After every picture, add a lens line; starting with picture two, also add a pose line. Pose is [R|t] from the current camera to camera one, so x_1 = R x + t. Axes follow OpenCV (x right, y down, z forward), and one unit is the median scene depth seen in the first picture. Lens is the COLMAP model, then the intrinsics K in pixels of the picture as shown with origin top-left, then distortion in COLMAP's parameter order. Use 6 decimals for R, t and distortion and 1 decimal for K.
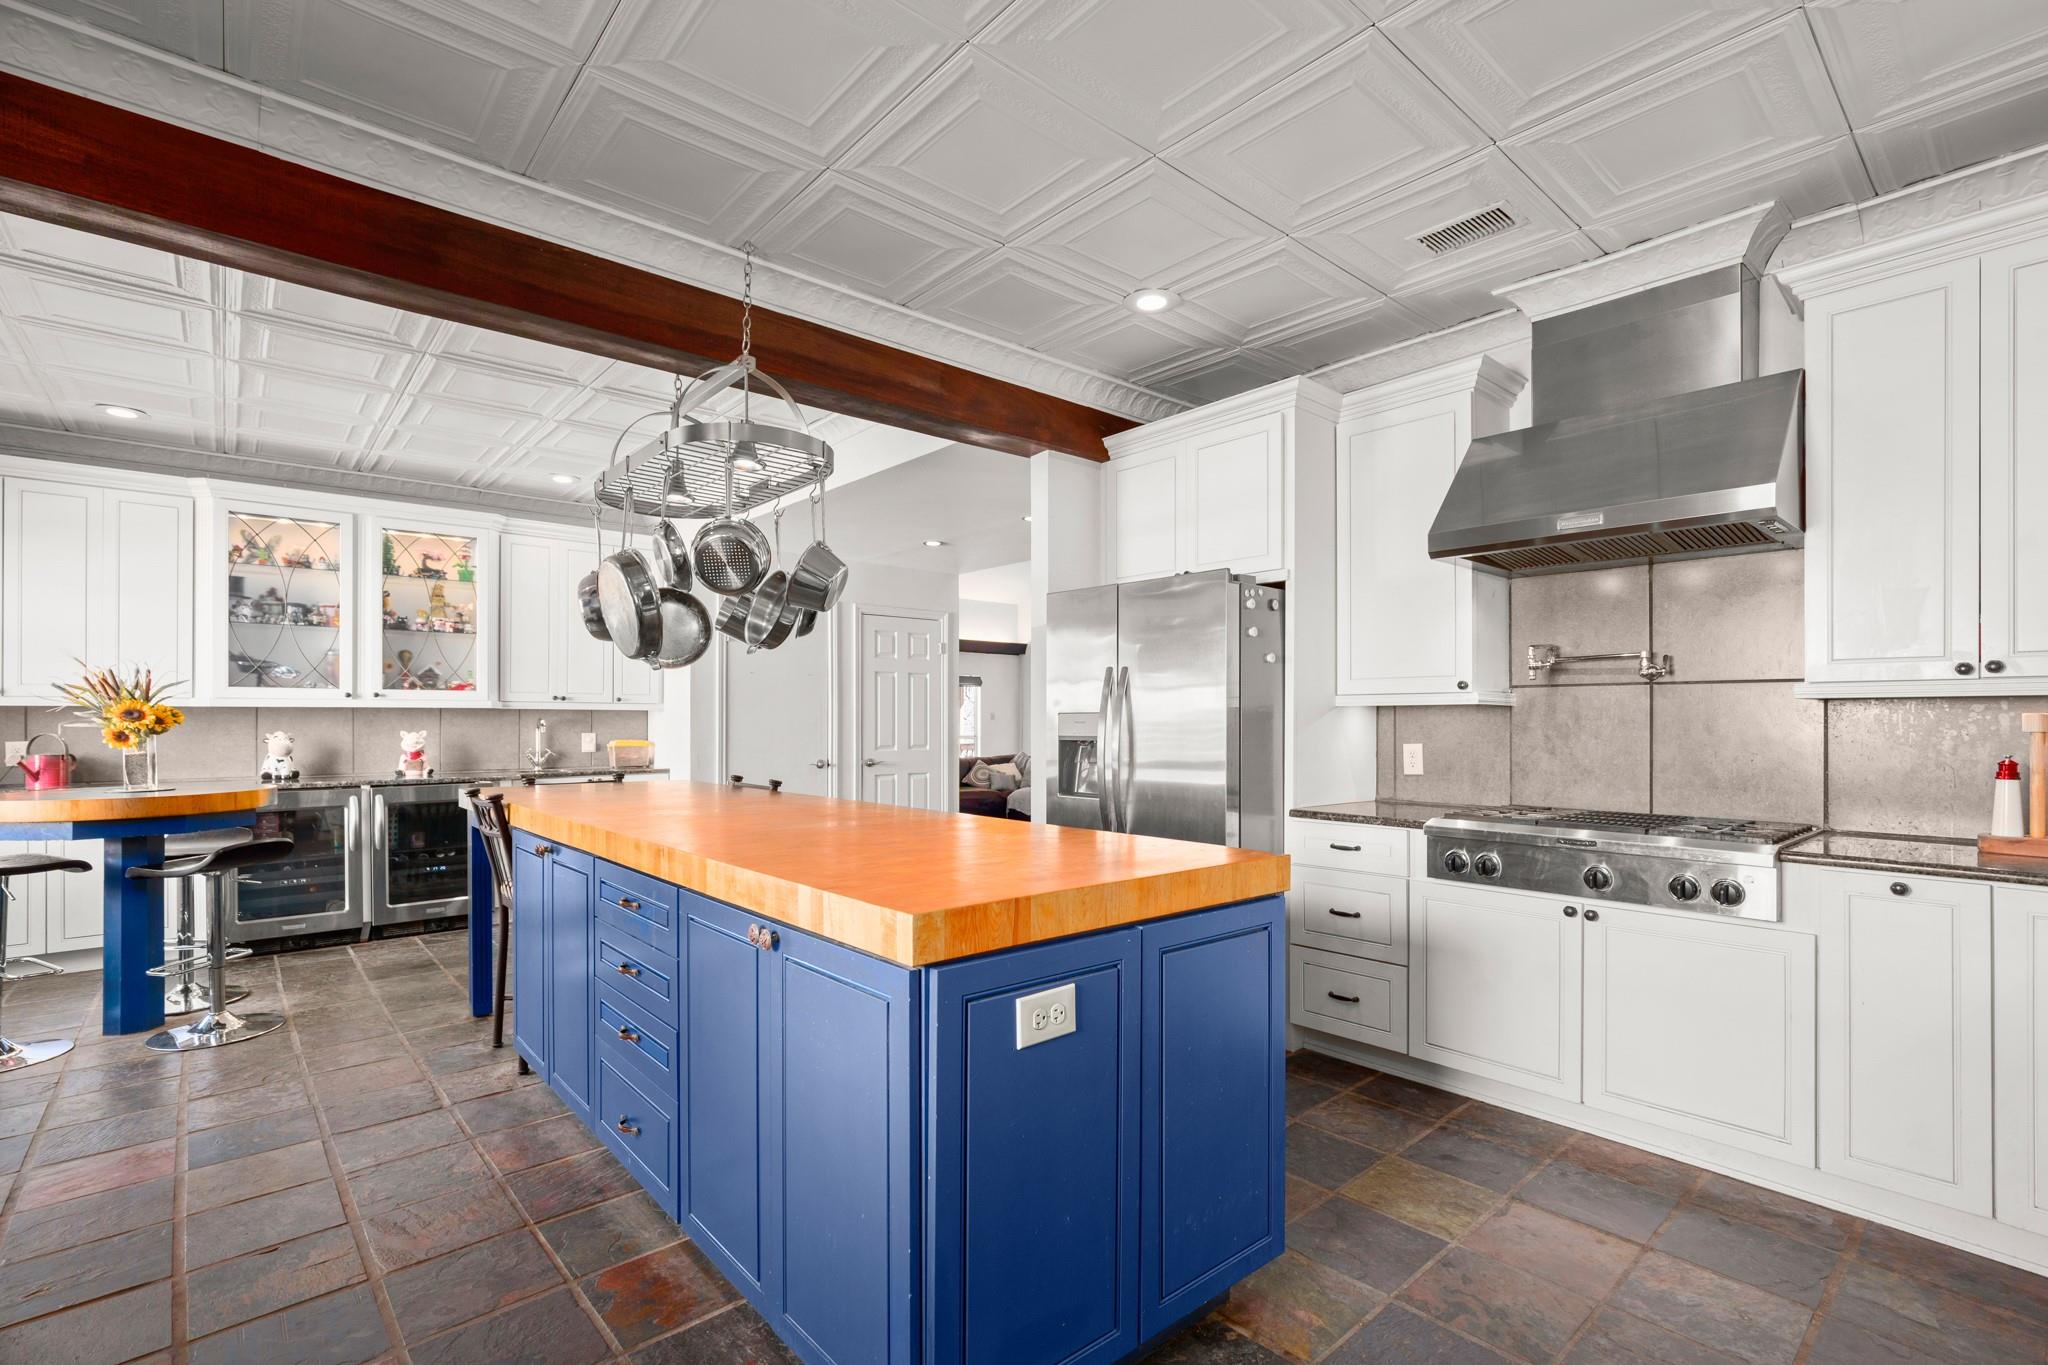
lens RADIAL K [[916.0, 0, 1038.5], [0, 916.0, 679.3], [0, 0, 1]] dist [-0.012063, 0.000857]
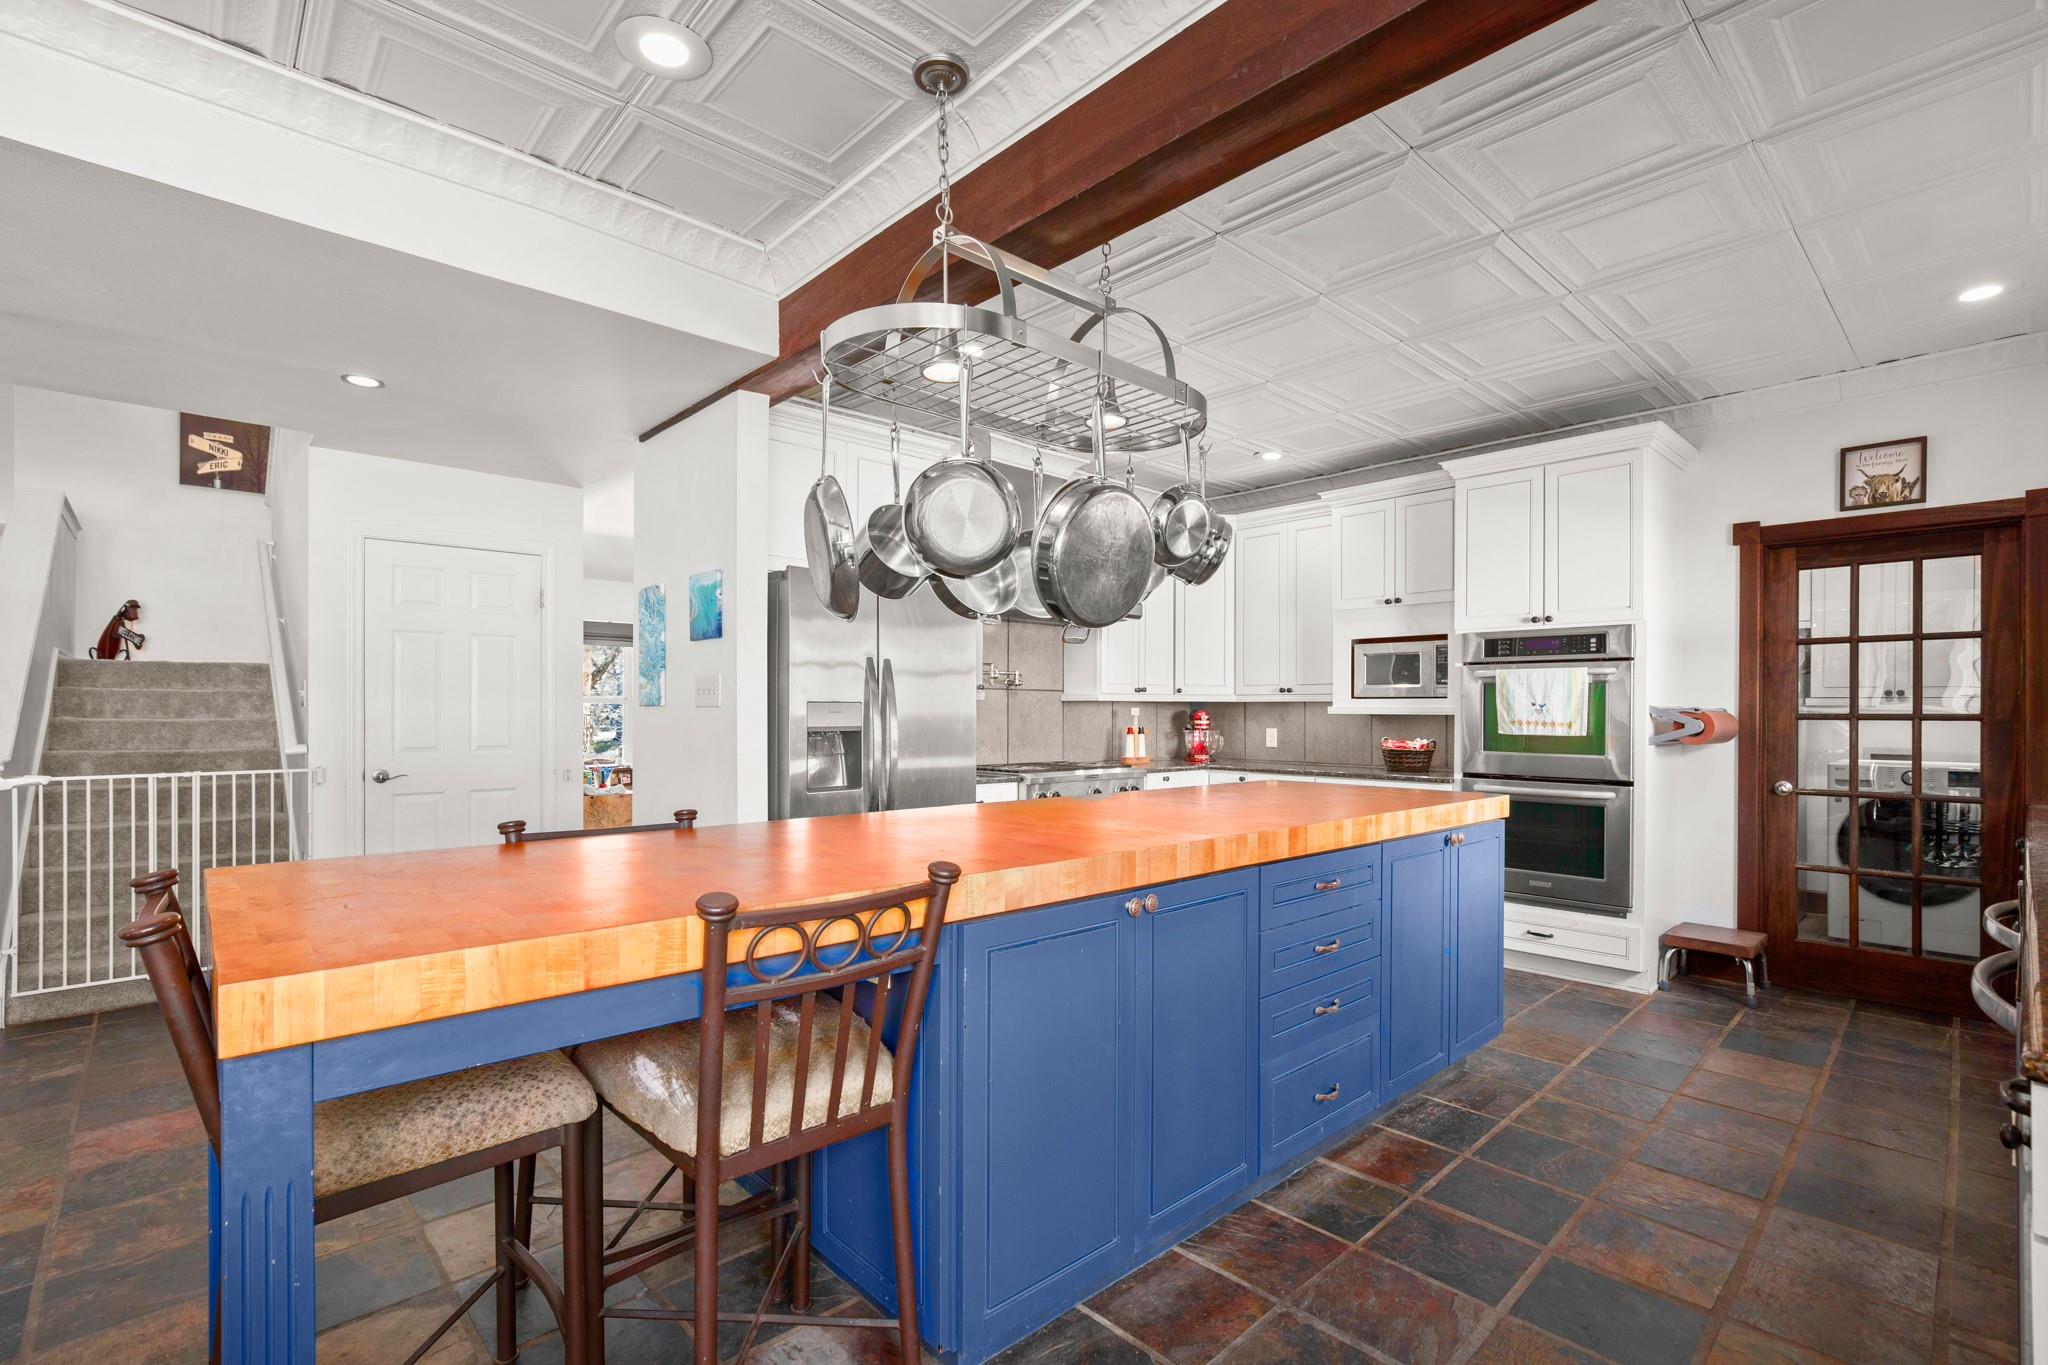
lens RADIAL K [[943.5, 0, 1023.0], [0, 943.5, 710.6], [0, 0, 1]] dist [-0.004703, -0.000575]
pose [[-0.010741, 0.007033, 0.999918, -0.432351], [-0.038397, 0.999235, -0.007441, 0.021446], [-0.999205, -0.038473, -0.010463, 0.389922]]
